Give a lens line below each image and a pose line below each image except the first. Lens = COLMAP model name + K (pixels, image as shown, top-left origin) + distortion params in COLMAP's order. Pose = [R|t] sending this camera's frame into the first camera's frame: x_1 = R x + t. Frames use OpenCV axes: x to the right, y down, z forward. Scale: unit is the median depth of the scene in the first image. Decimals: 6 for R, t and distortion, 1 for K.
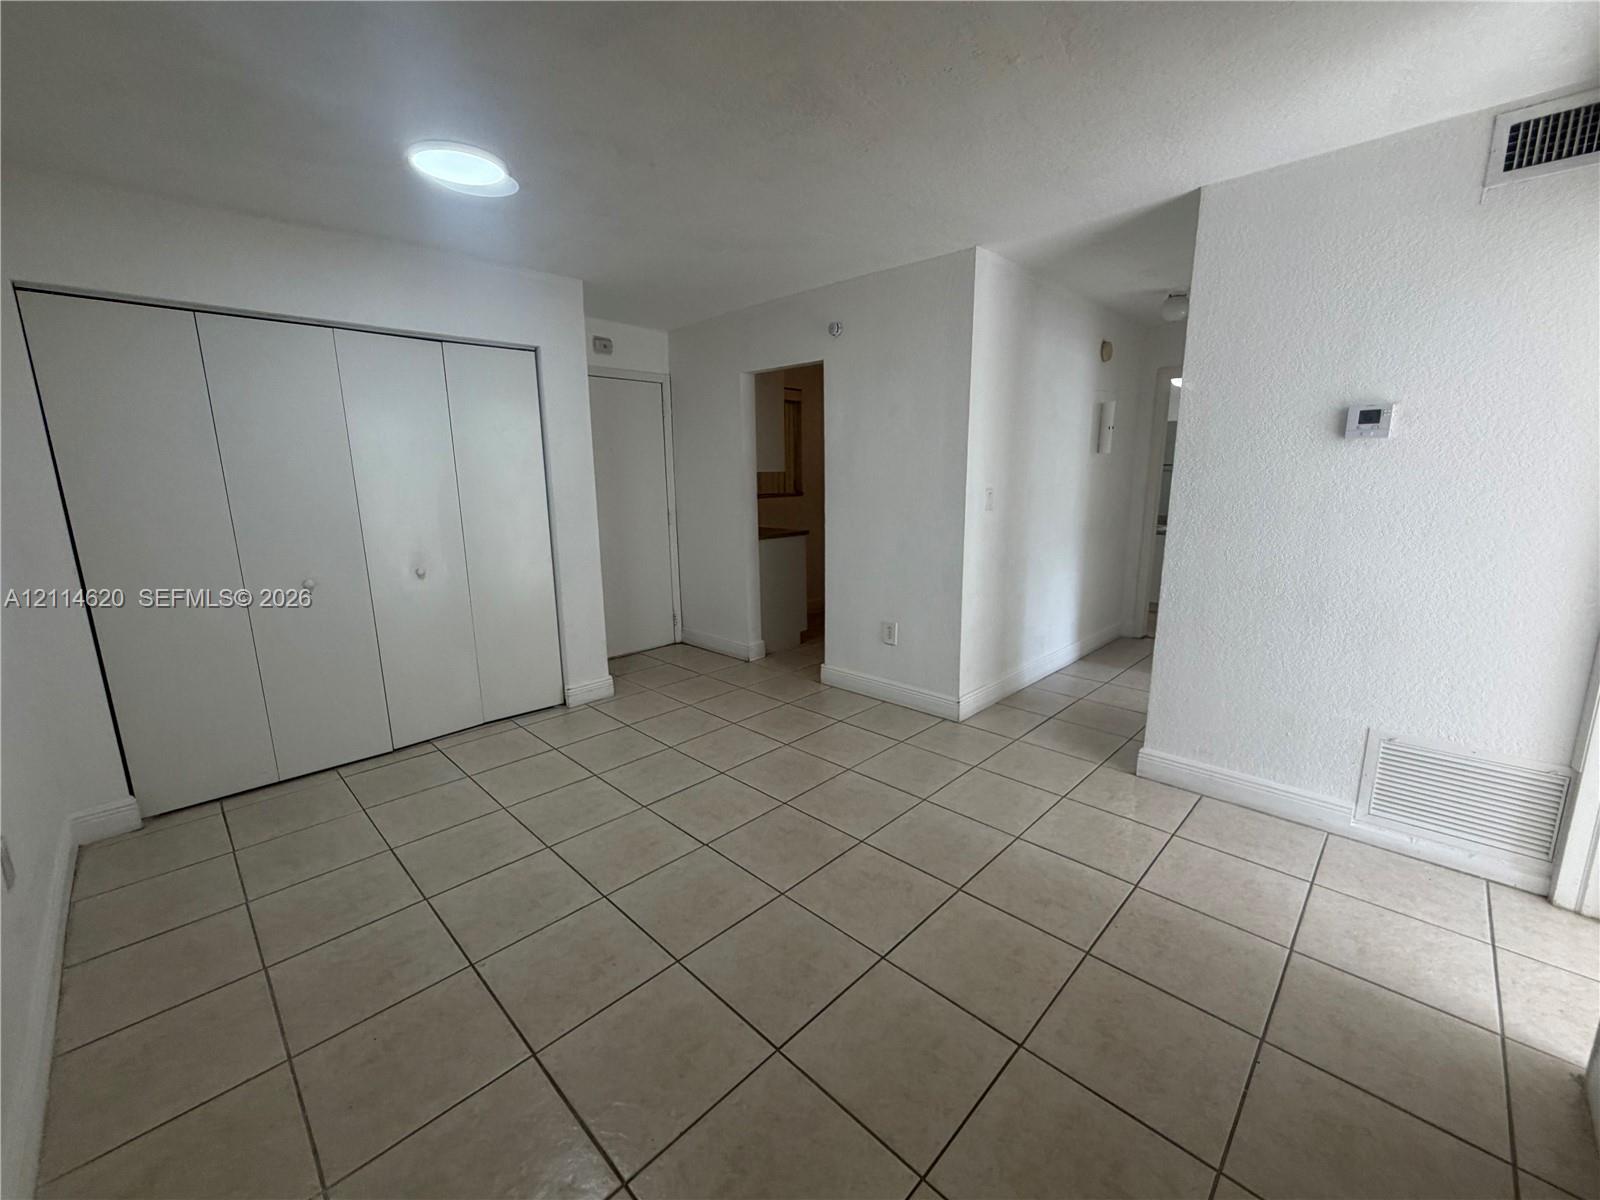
lens RADIAL K [[643.9, 0, 801.5], [0, 643.9, 590.7], [0, 0, 1]] dist [0.001910, 0.000016]
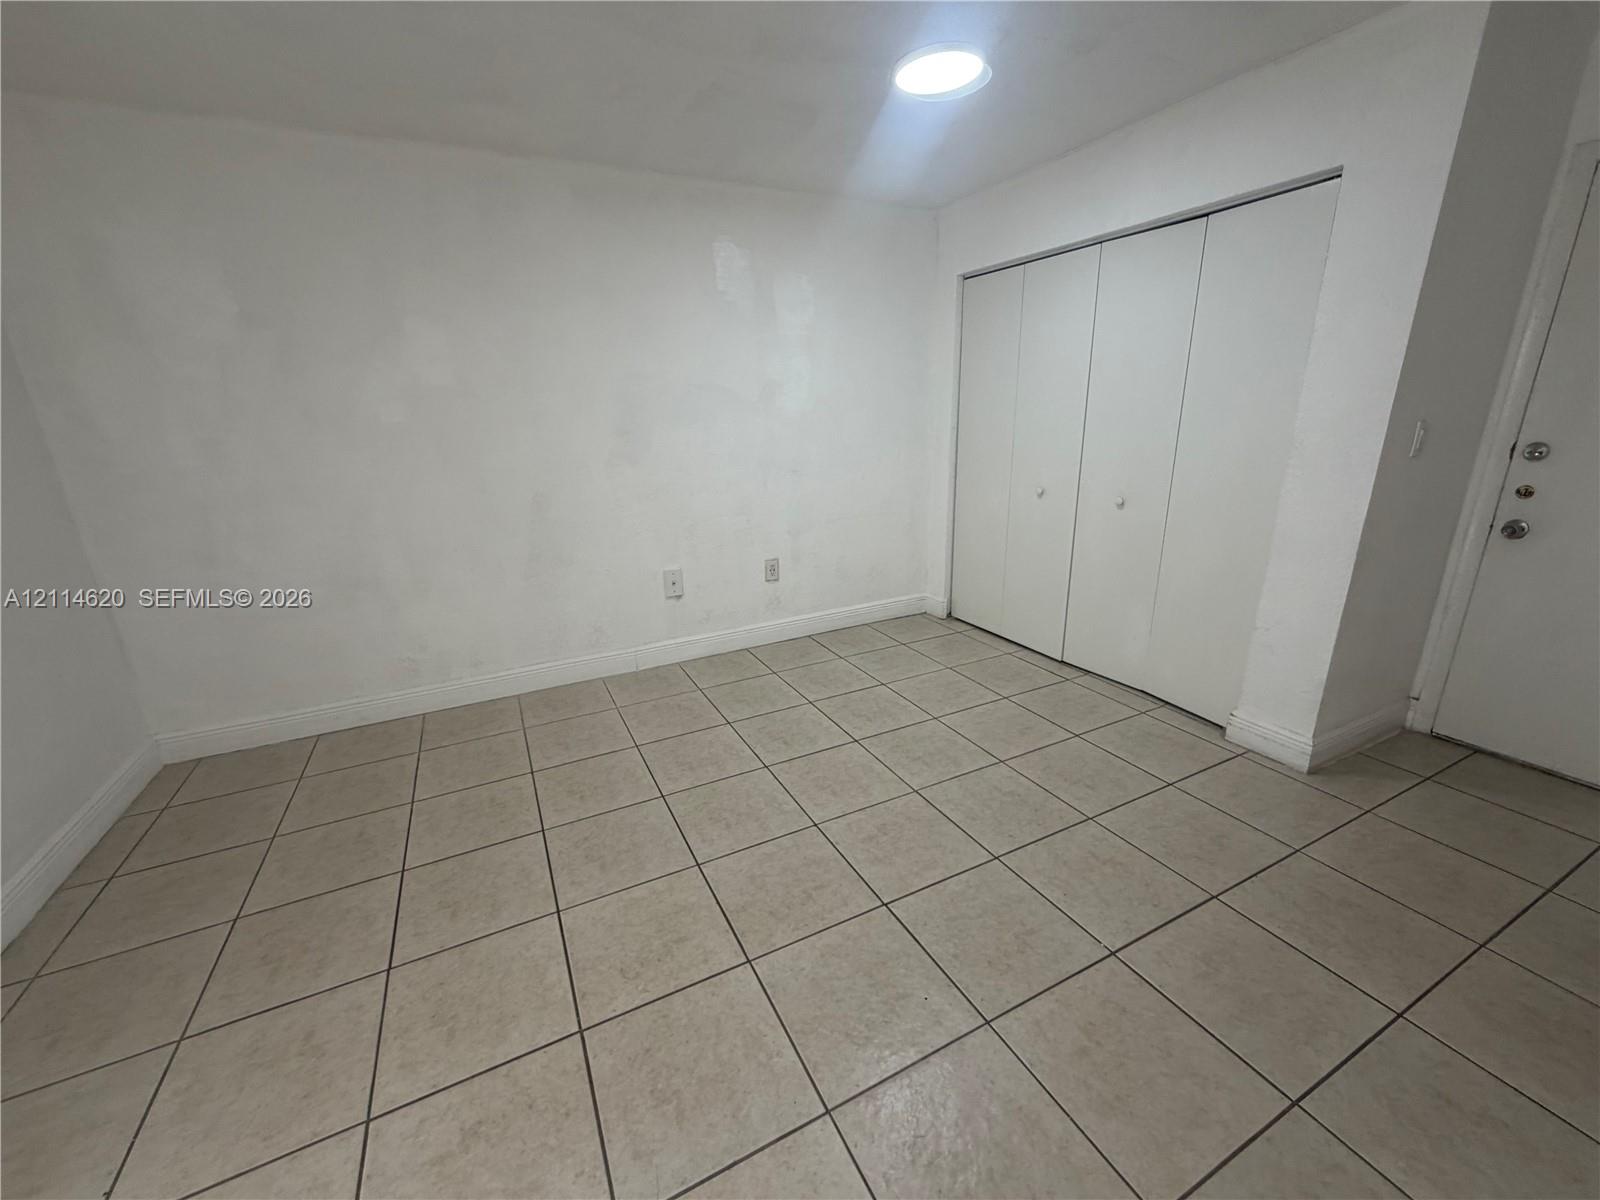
lens RADIAL K [[643.9, 0, 800.4], [0, 643.9, 595.8], [0, 0, 1]] dist [0.001910, 0.000016]
pose [[-0.321899, 0.290759, -0.901022, 0.432288], [-0.143156, 0.925786, 0.349895, -0.161919], [0.935888, 0.241618, -0.256386, 0.844302]]
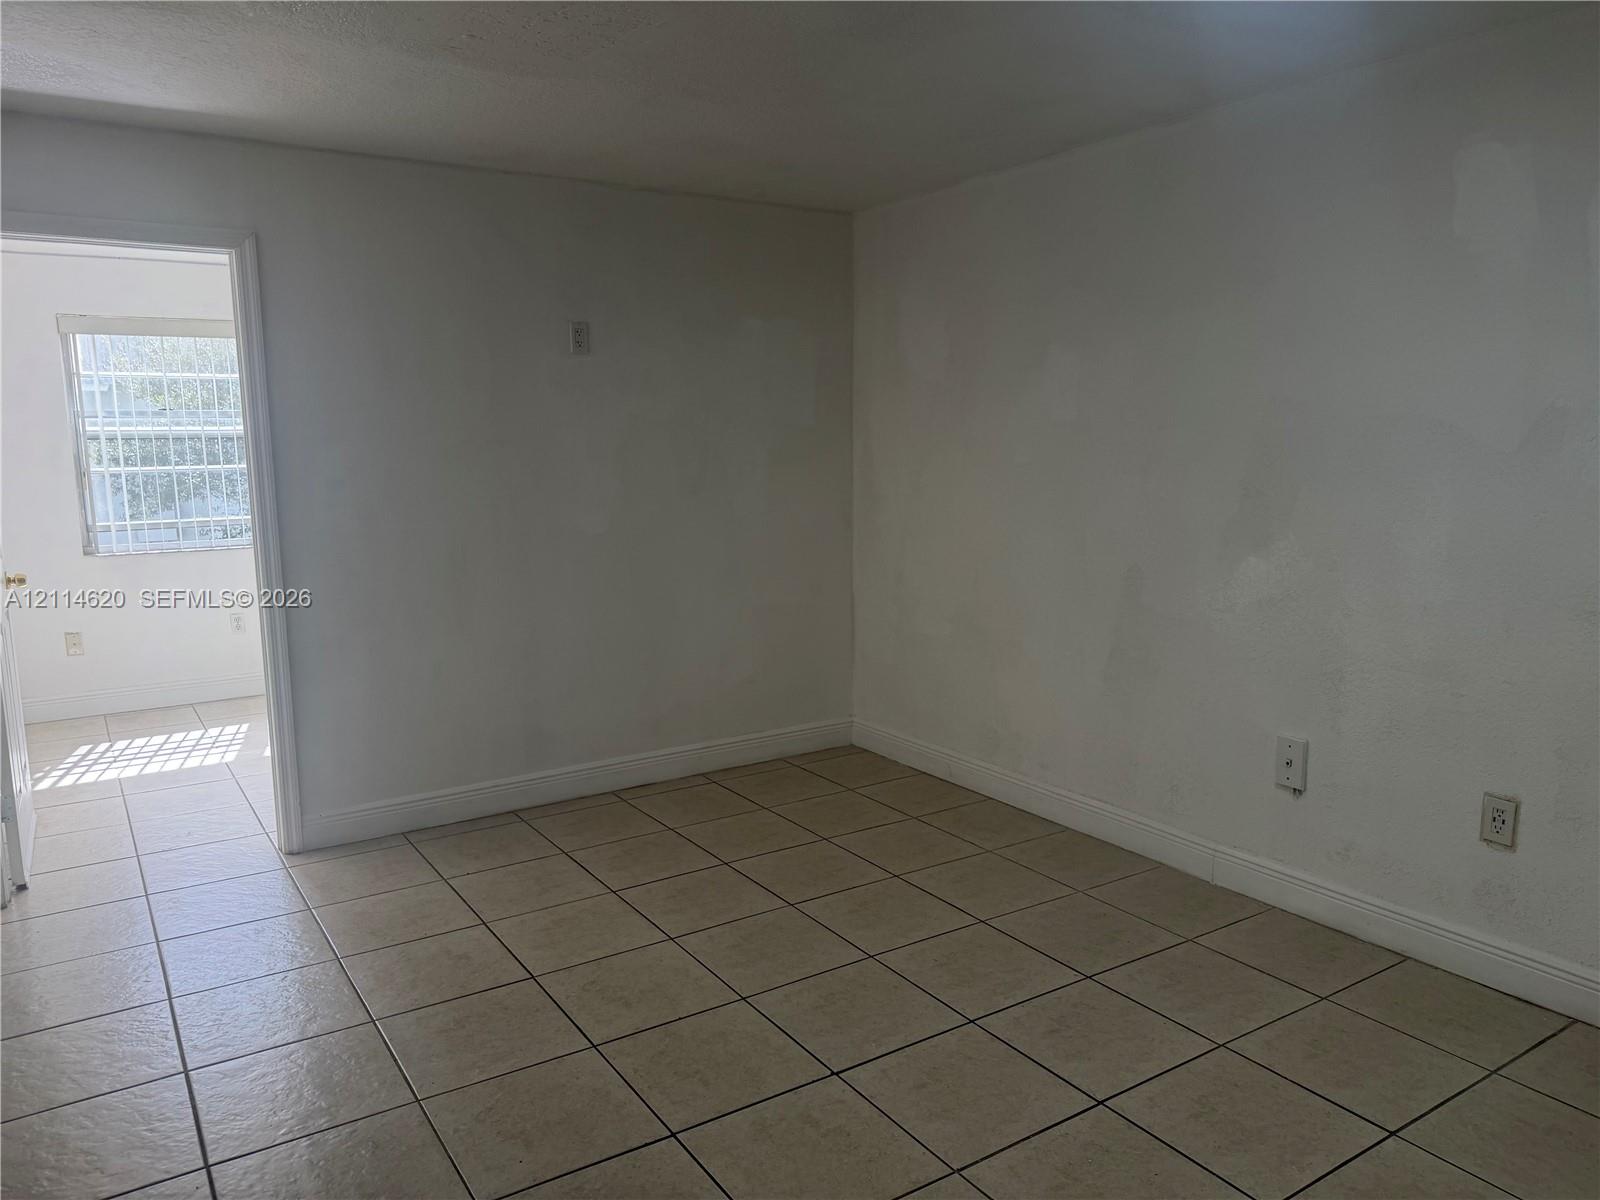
lens RADIAL K [[1124.0, 0, 789.8], [0, 1124.0, 607.3], [0, 0, 1]] dist [0.038572, -0.042017]
pose [[-0.975078, -0.009961, 0.221640, -0.253821], [0.063725, 0.944323, 0.322790, -0.279198], [-0.212515, 0.328869, -0.920154, 1.380780]]
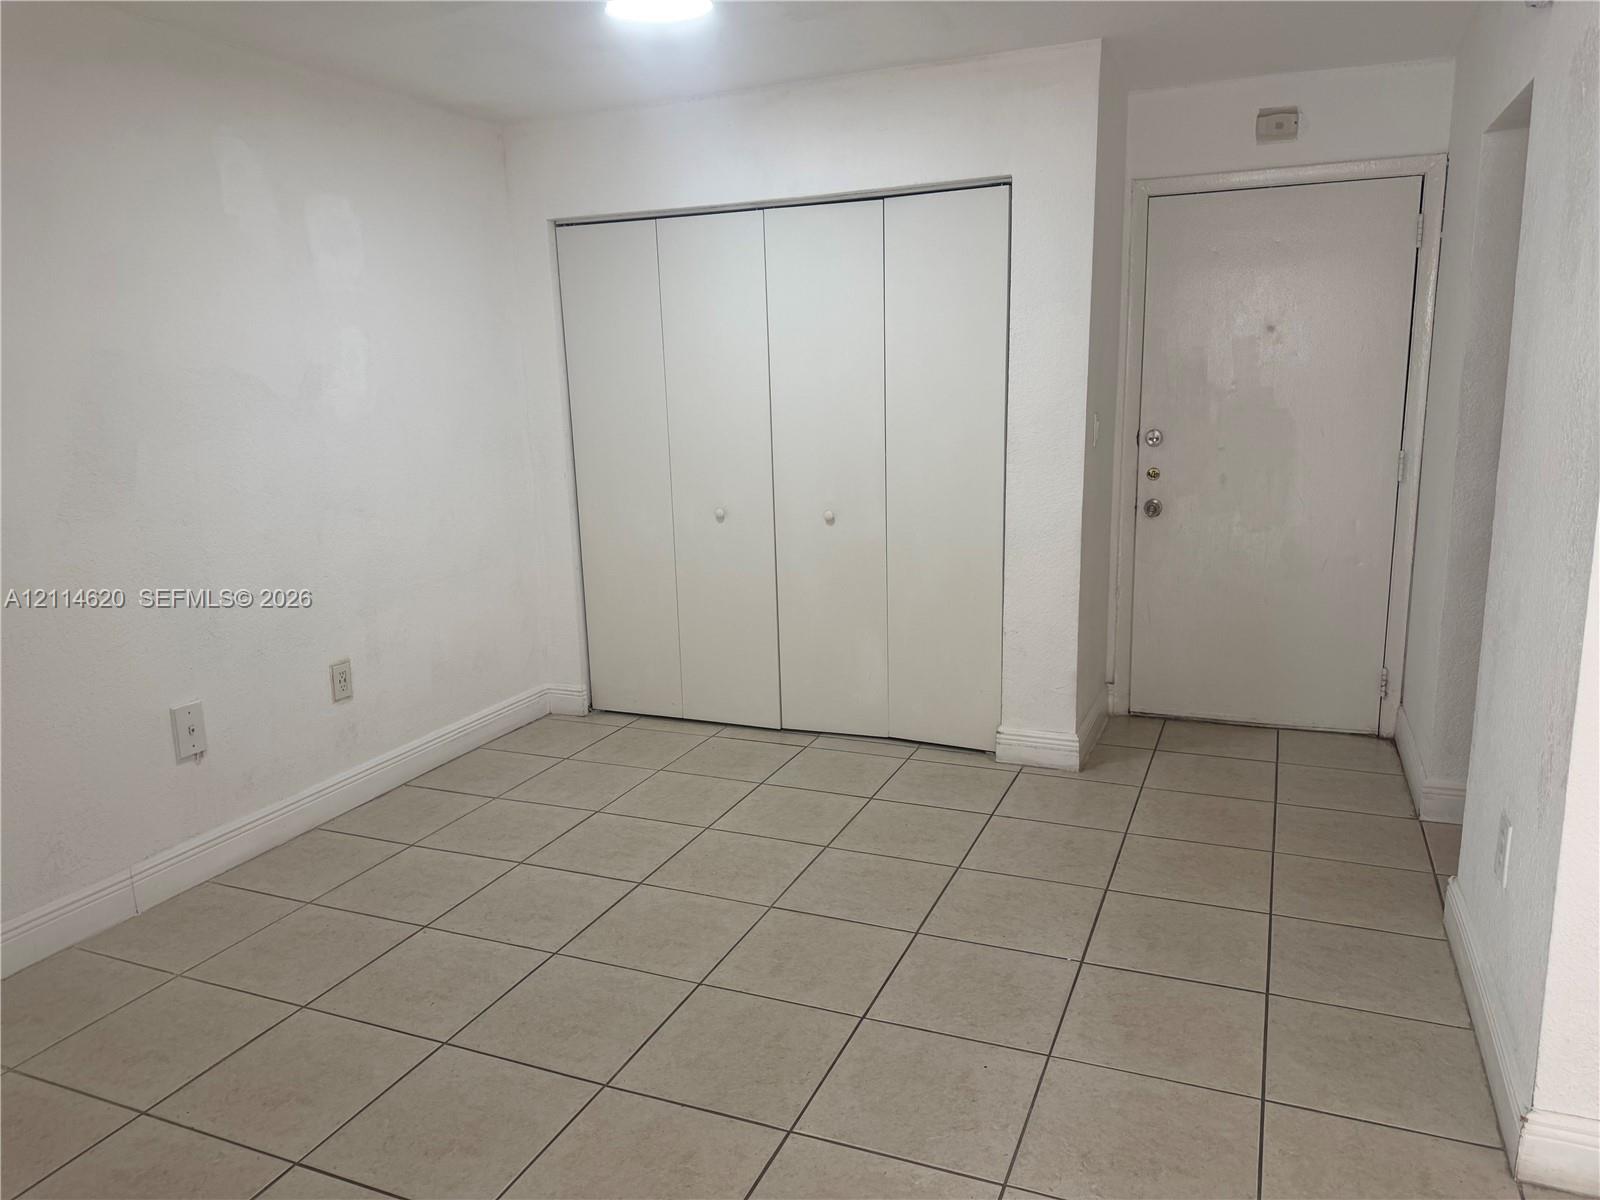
lens RADIAL K [[1124.0, 0, 796.4], [0, 1124.0, 594.3], [0, 0, 1]] dist [0.038572, -0.042017]
pose [[0.364375, 0.185688, -0.912552, 0.625028], [-0.148859, 0.978932, 0.139757, -0.116536], [0.919278, 0.084918, 0.384340, 0.464328]]
